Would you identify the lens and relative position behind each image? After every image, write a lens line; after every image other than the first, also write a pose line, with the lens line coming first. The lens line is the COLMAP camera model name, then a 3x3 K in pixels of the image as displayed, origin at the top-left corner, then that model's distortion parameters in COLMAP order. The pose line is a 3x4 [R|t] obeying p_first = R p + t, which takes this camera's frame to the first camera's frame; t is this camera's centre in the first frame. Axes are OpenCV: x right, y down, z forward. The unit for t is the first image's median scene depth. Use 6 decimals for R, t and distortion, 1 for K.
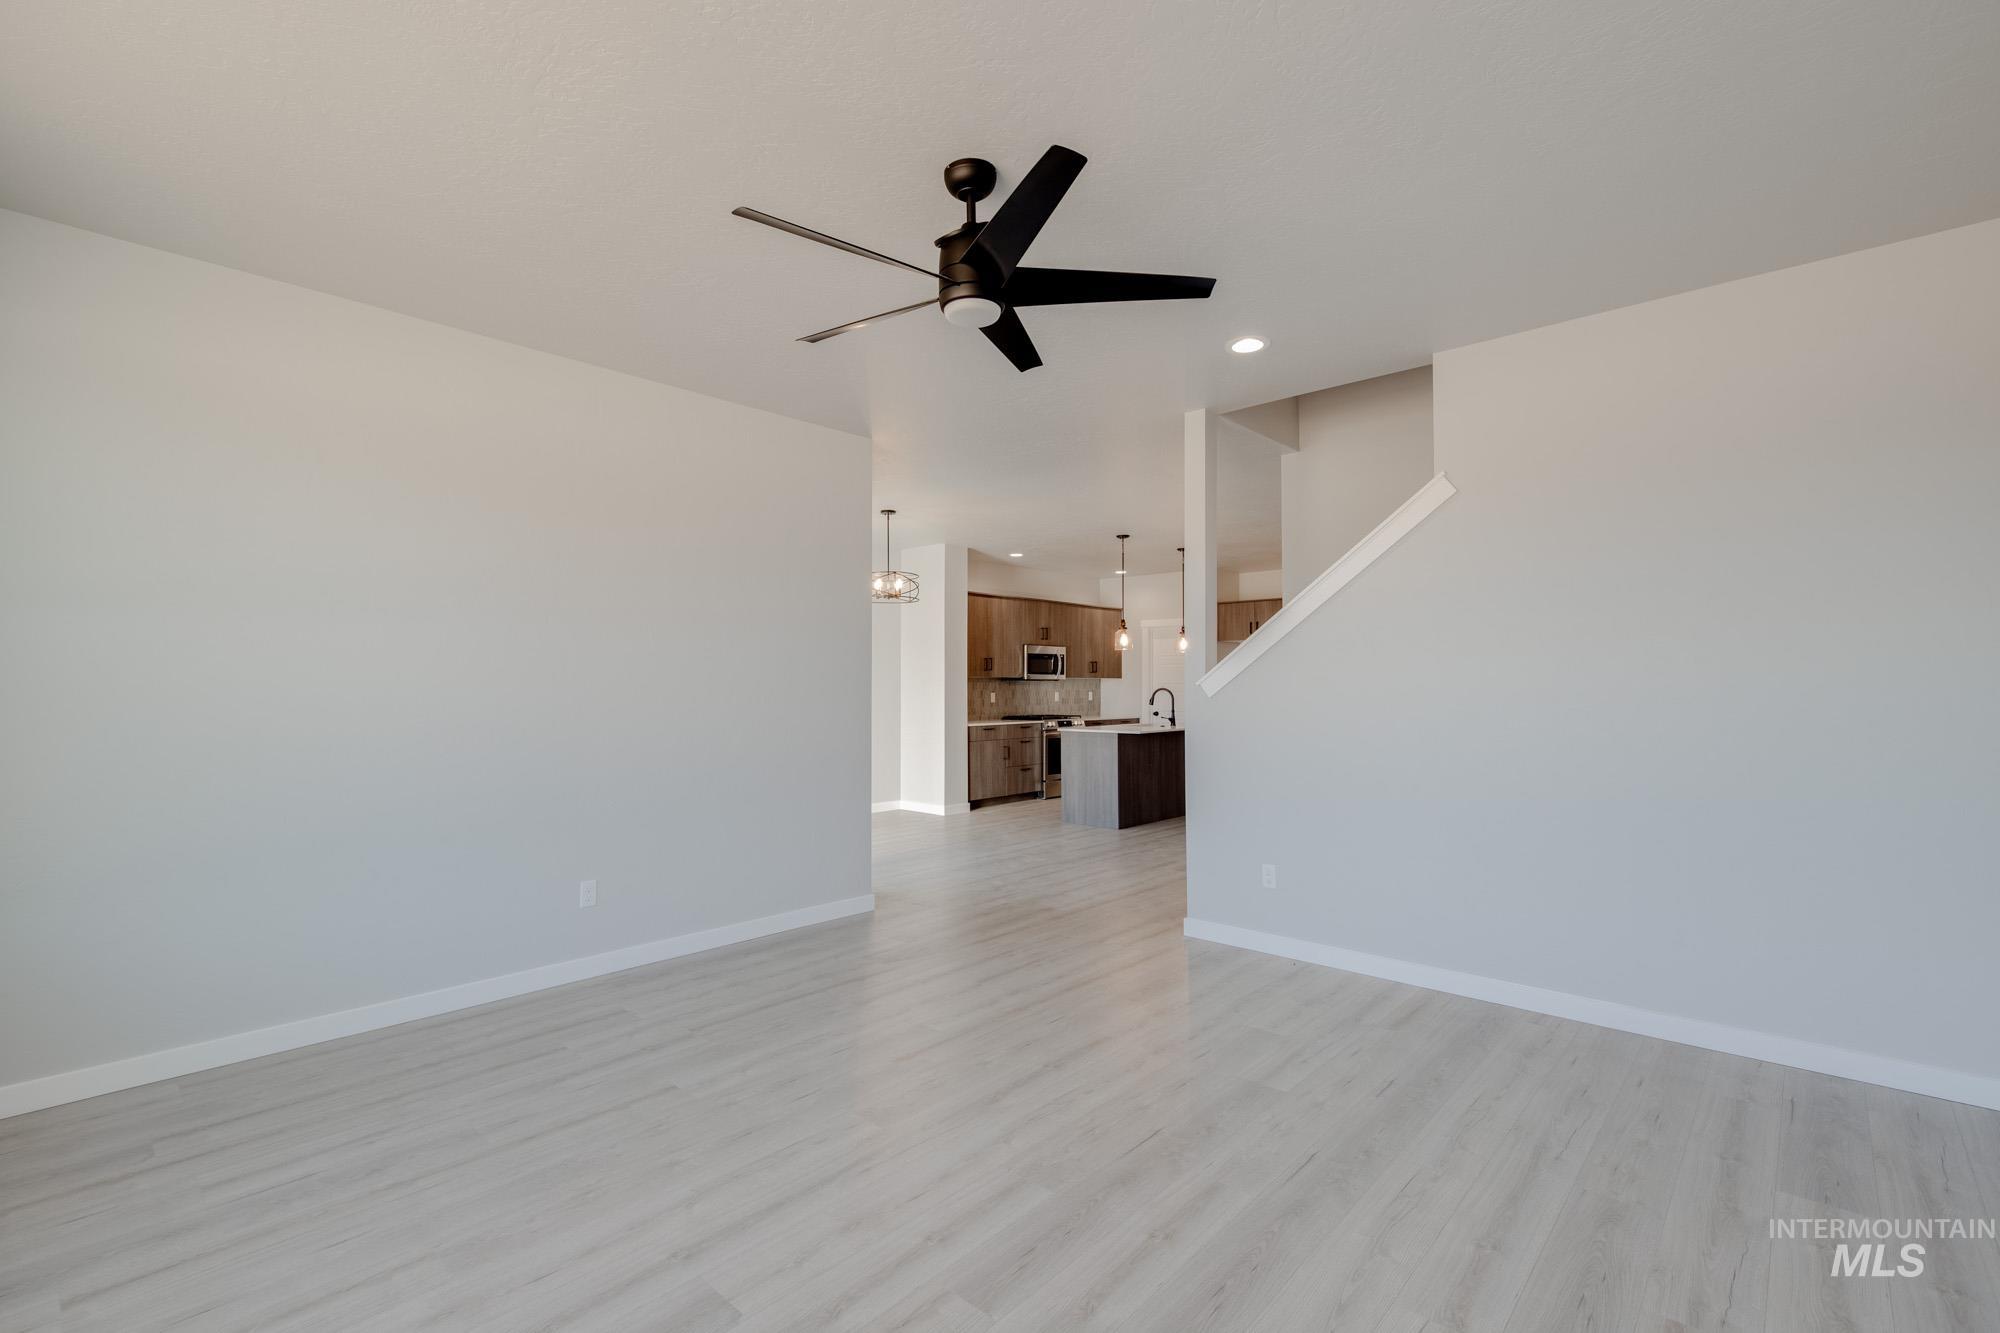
lens RADIAL K [[888.3, 0, 1000.2], [0, 888.3, 678.6], [0, 0, 1]] dist [0.009071, -0.003201]
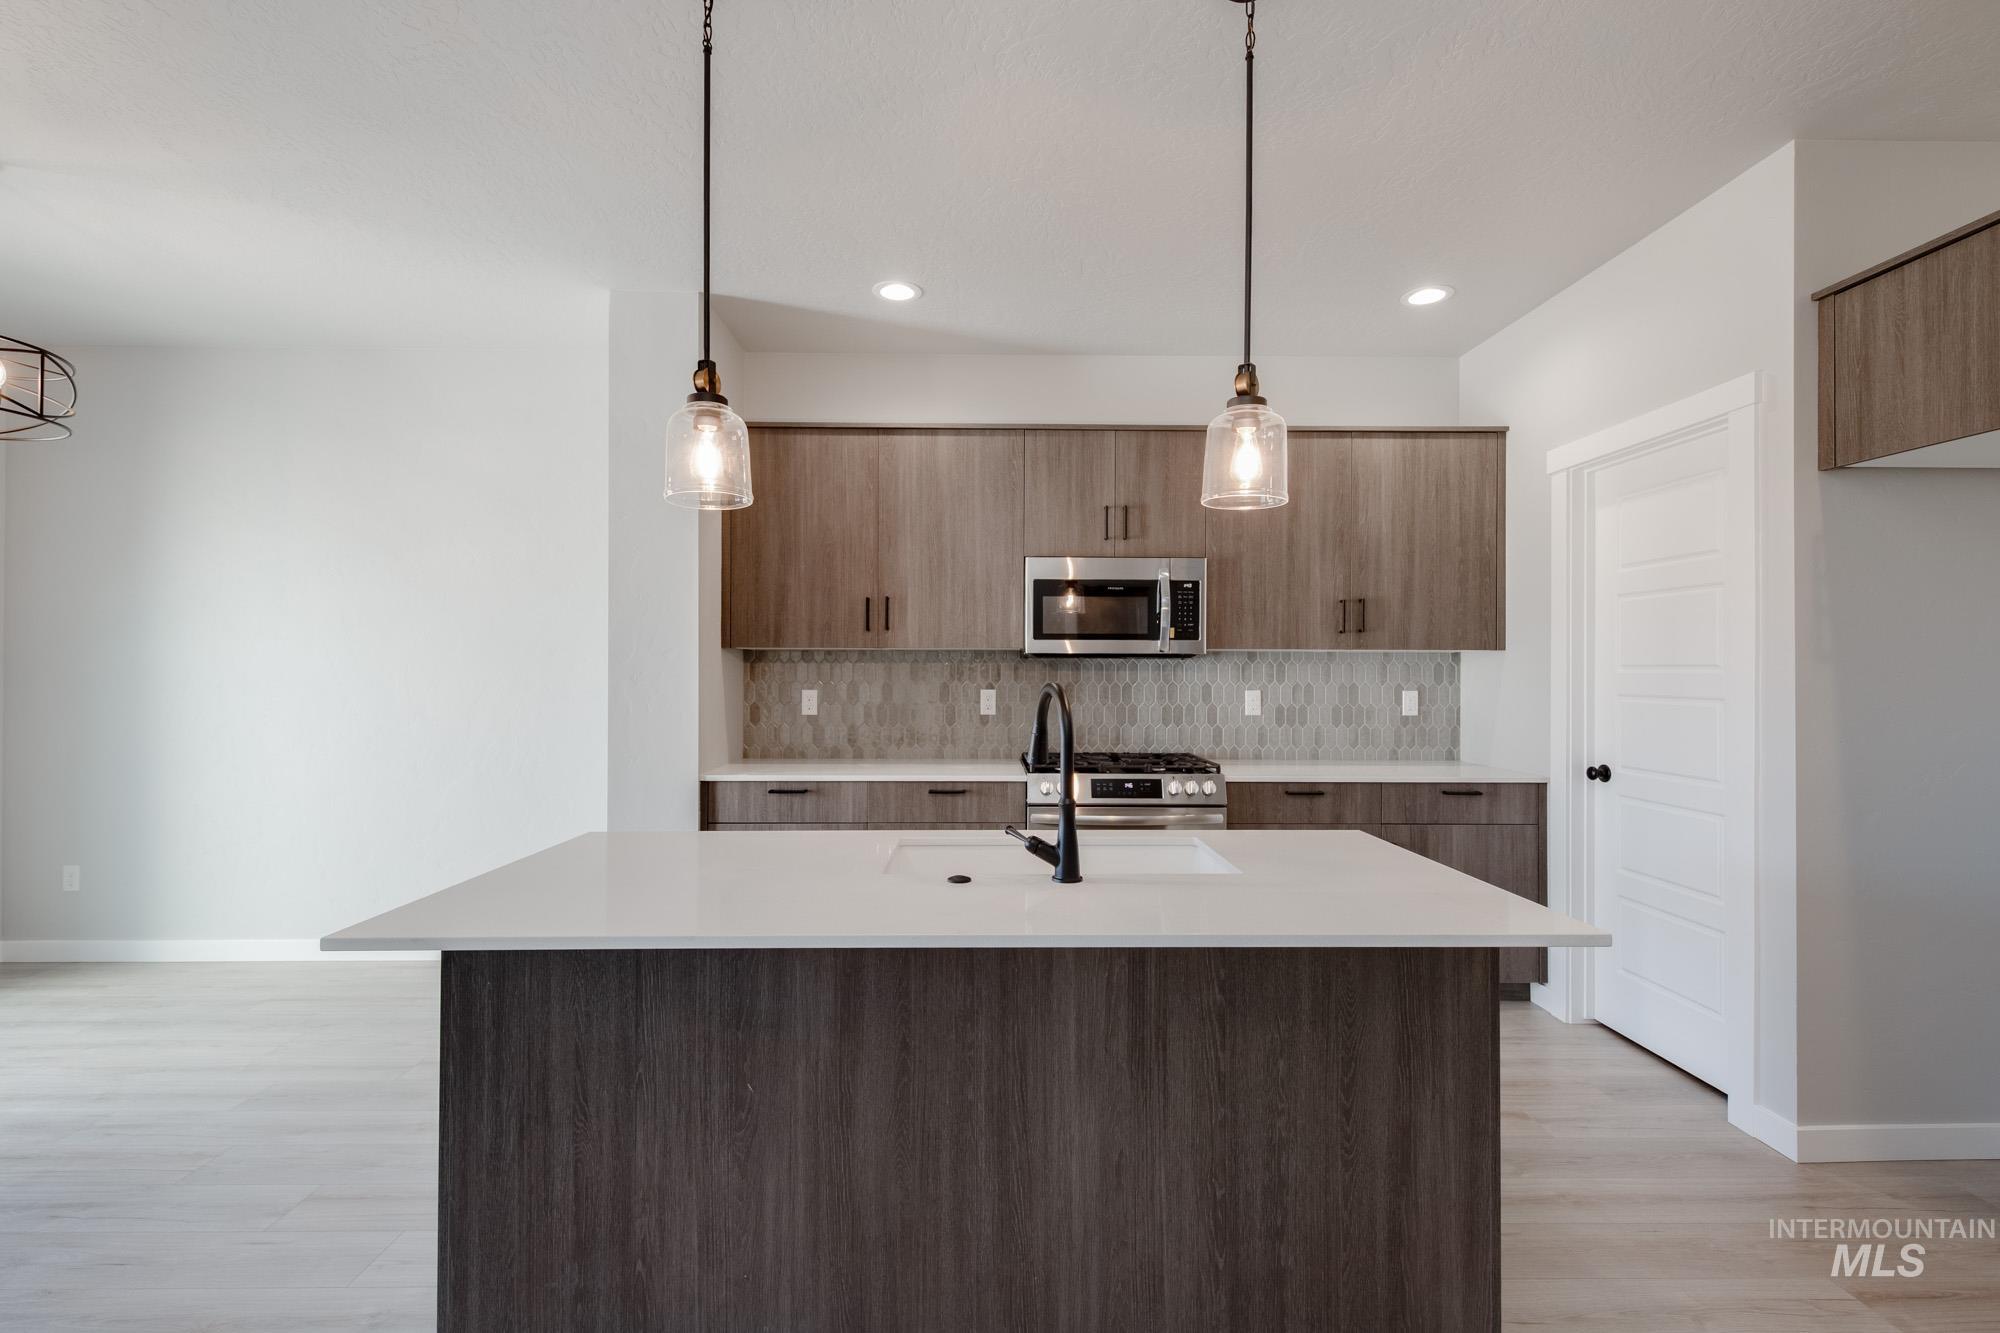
lens RADIAL K [[888.3, 0, 994.0], [0, 888.3, 669.7], [0, 0, 1]] dist [0.009071, -0.003201]
pose [[0.676961, 0.001647, -0.736017, 0.288046], [0.002550, 0.999986, 0.004582, 0.005684], [0.736015, -0.004979, 0.676947, 0.765052]]
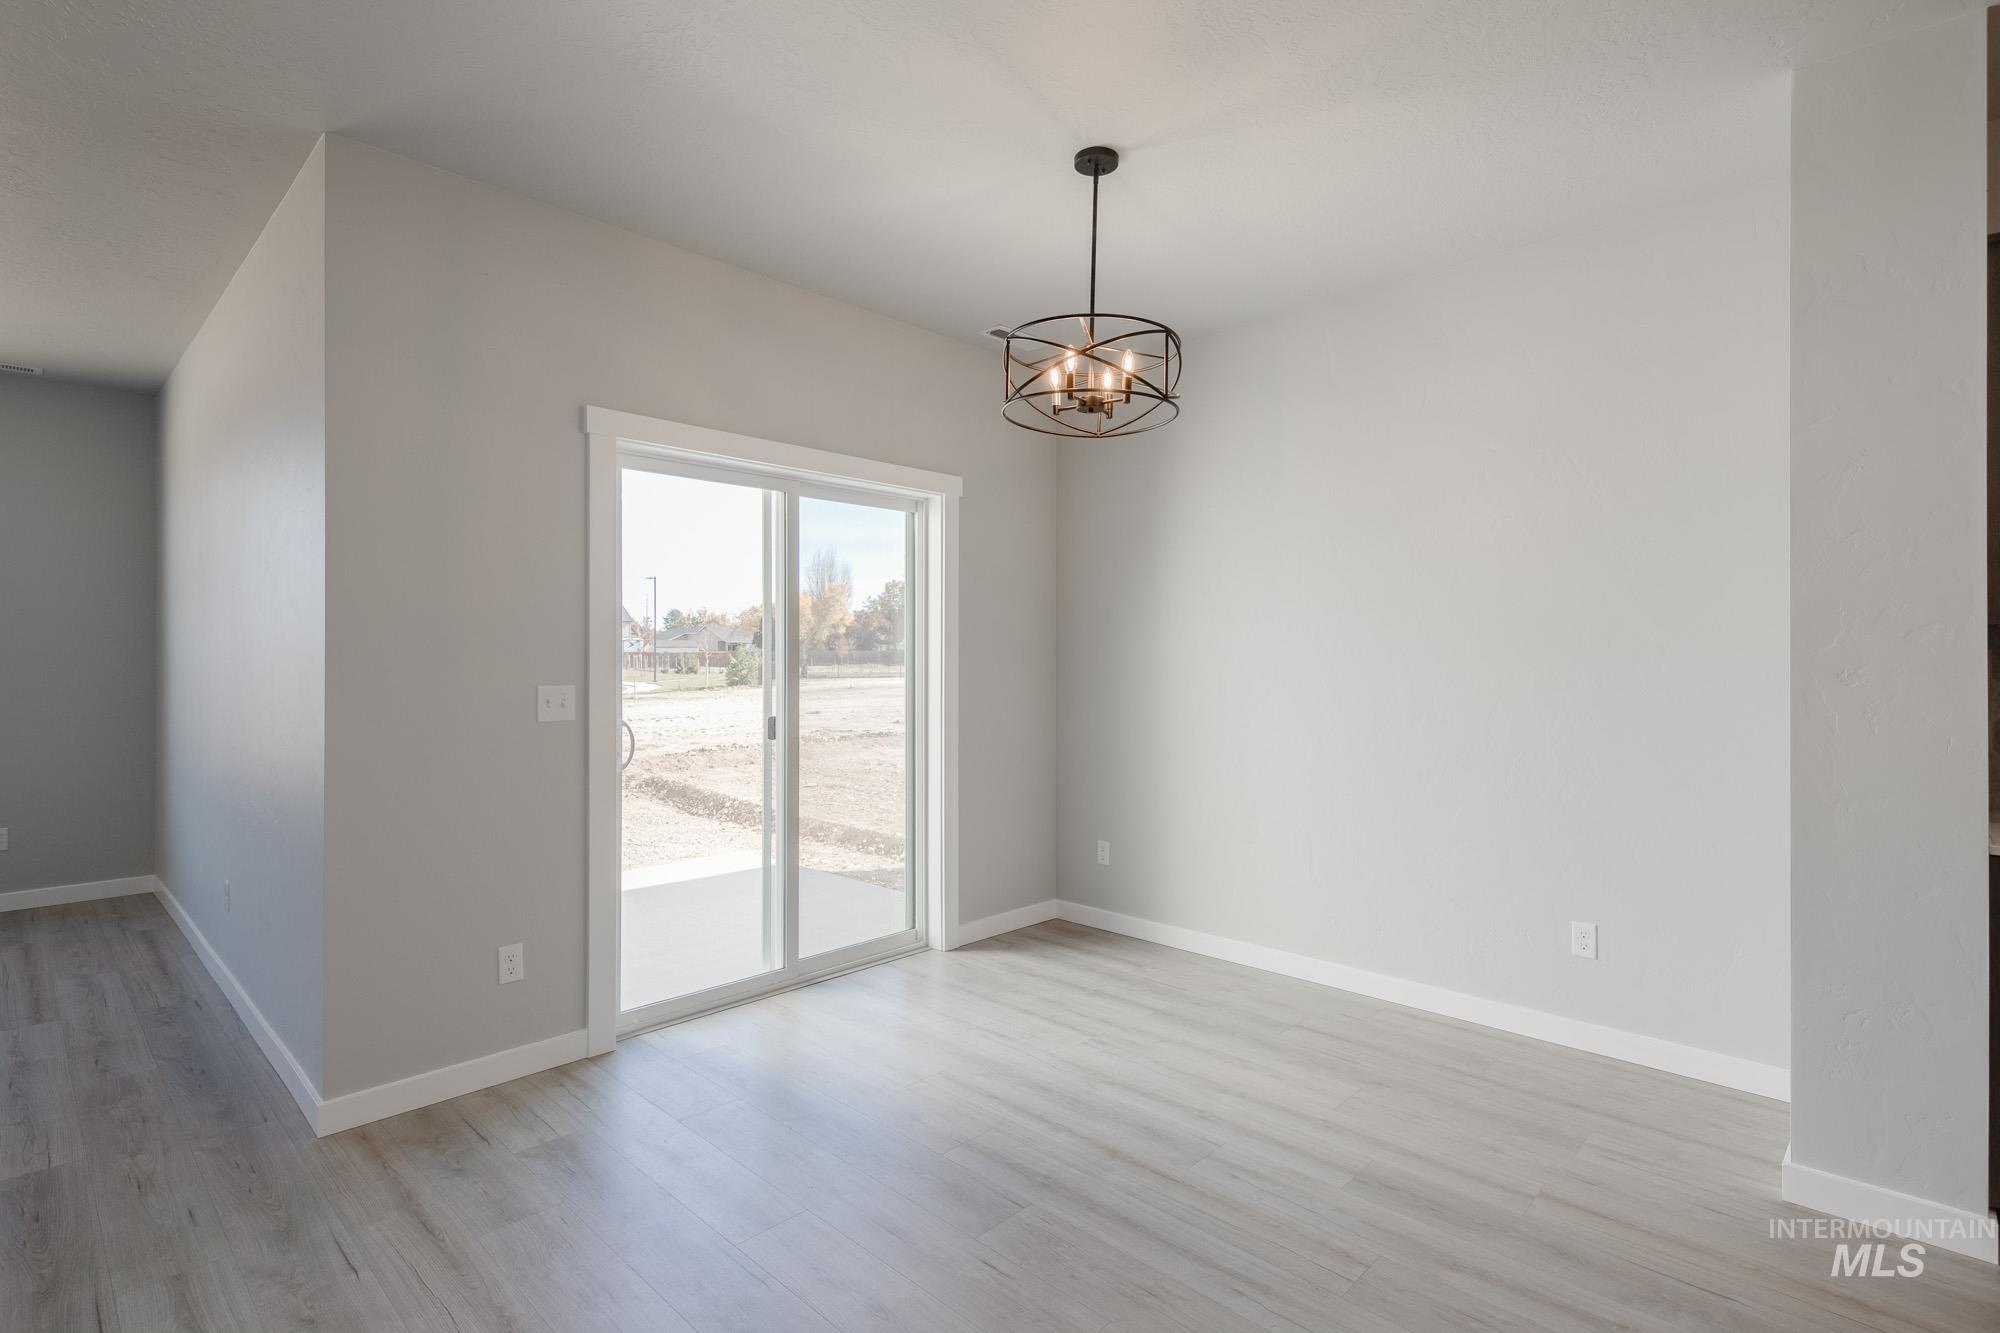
lens RADIAL K [[964.7, 0, 1013.2], [0, 964.7, 651.0], [0, 0, 1]] dist [0.016213, -0.001264]
pose [[-0.035364, -0.004946, -0.999362, 0.184372], [0.009548, 0.999940, -0.005287, 0.004421], [0.999329, -0.009729, -0.035315, 0.706030]]
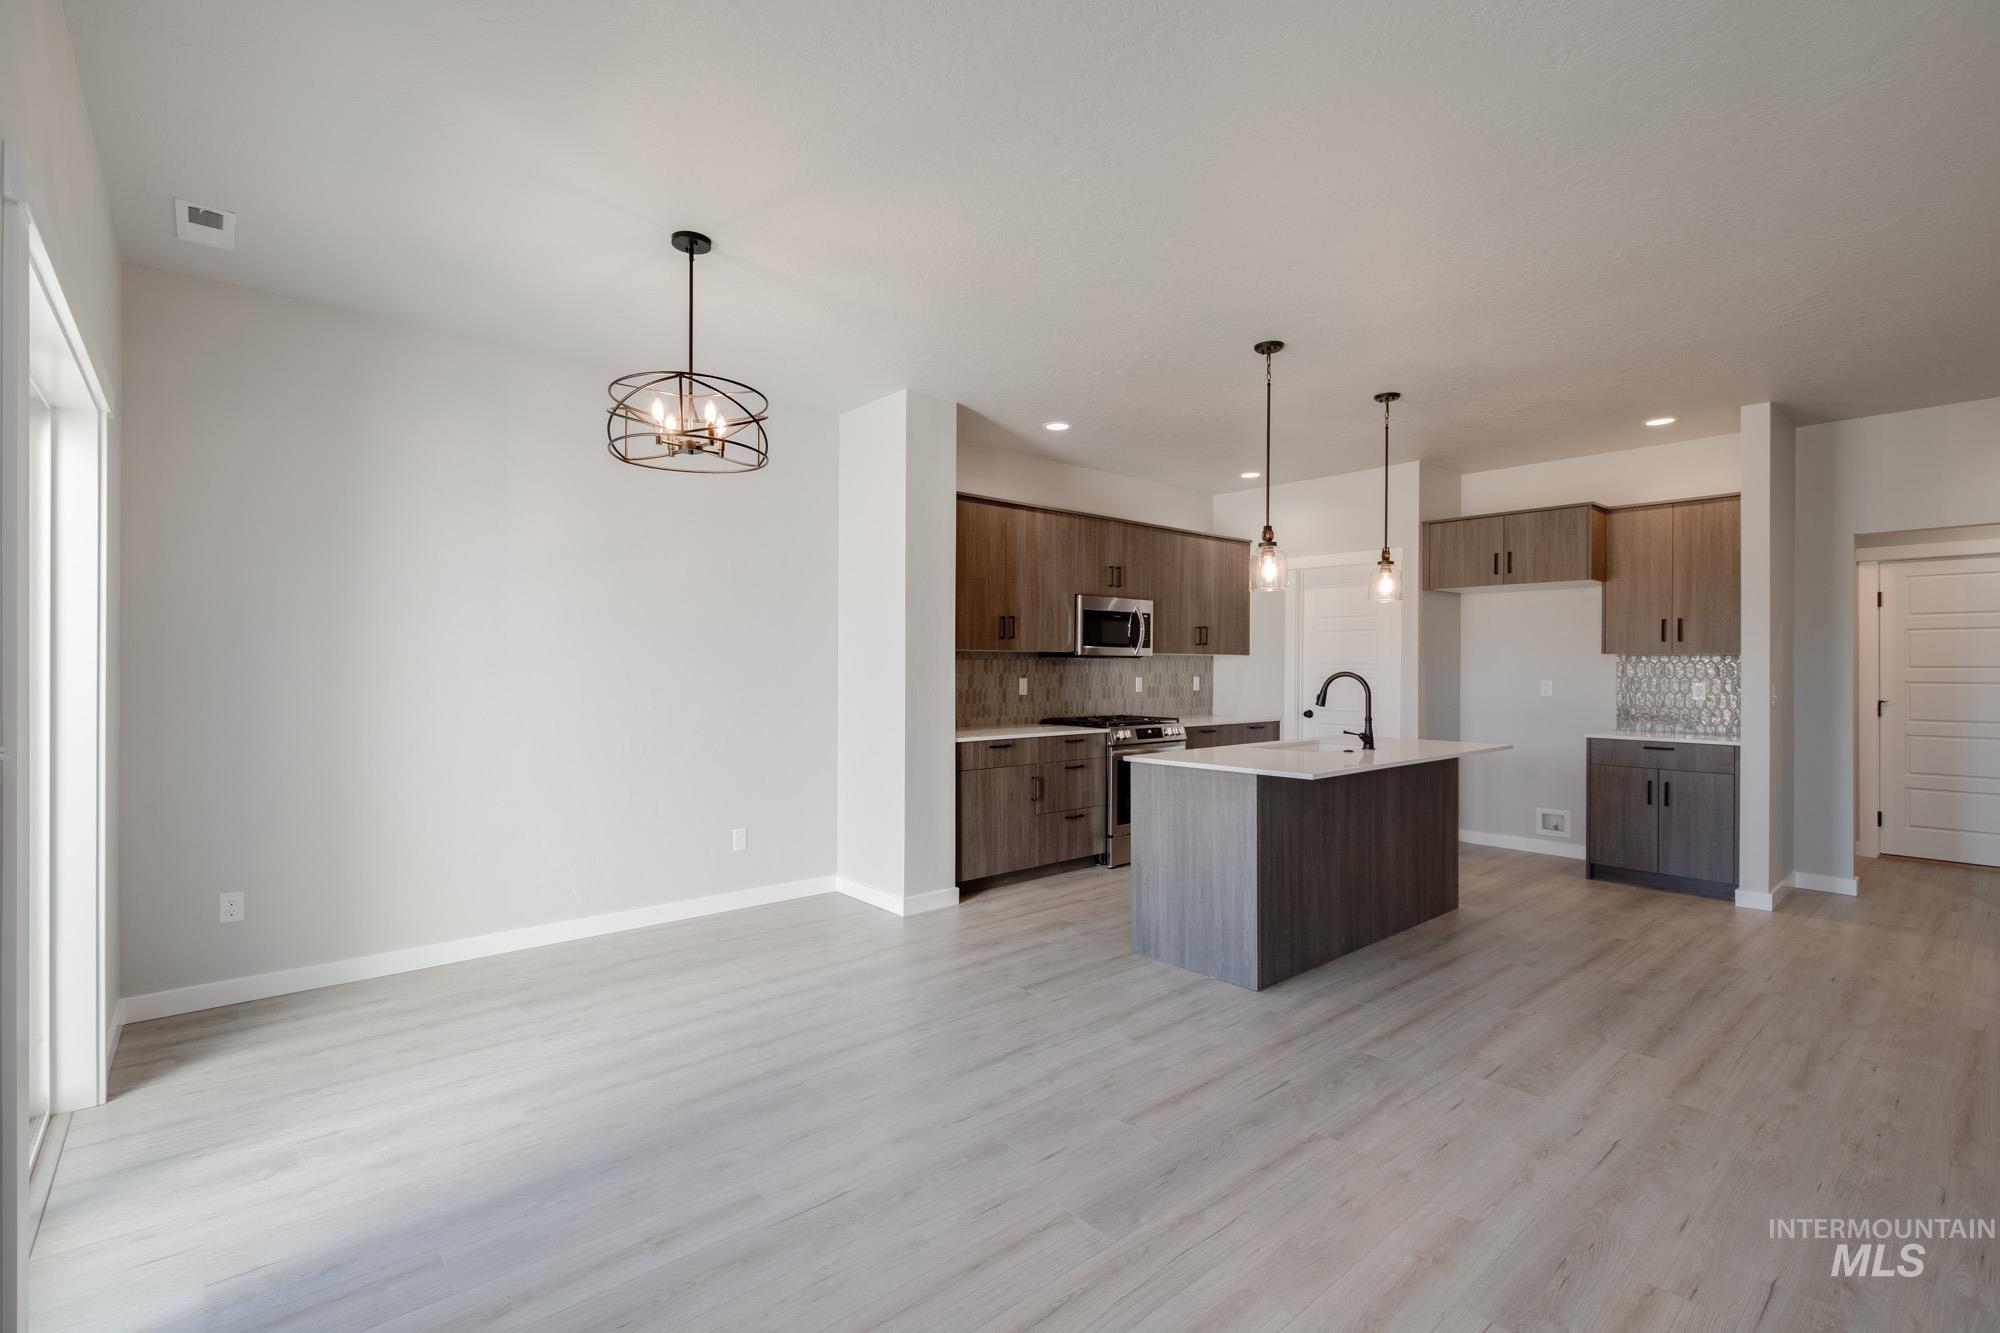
lens RADIAL K [[888.3, 0, 977.1], [0, 888.3, 666.1], [0, 0, 1]] dist [0.009071, -0.003201]
pose [[0.989809, 0.005115, -0.142312, 0.045953], [-0.004021, 0.999960, 0.007975, 0.003664], [0.142347, -0.007321, 0.989790, 0.435280]]
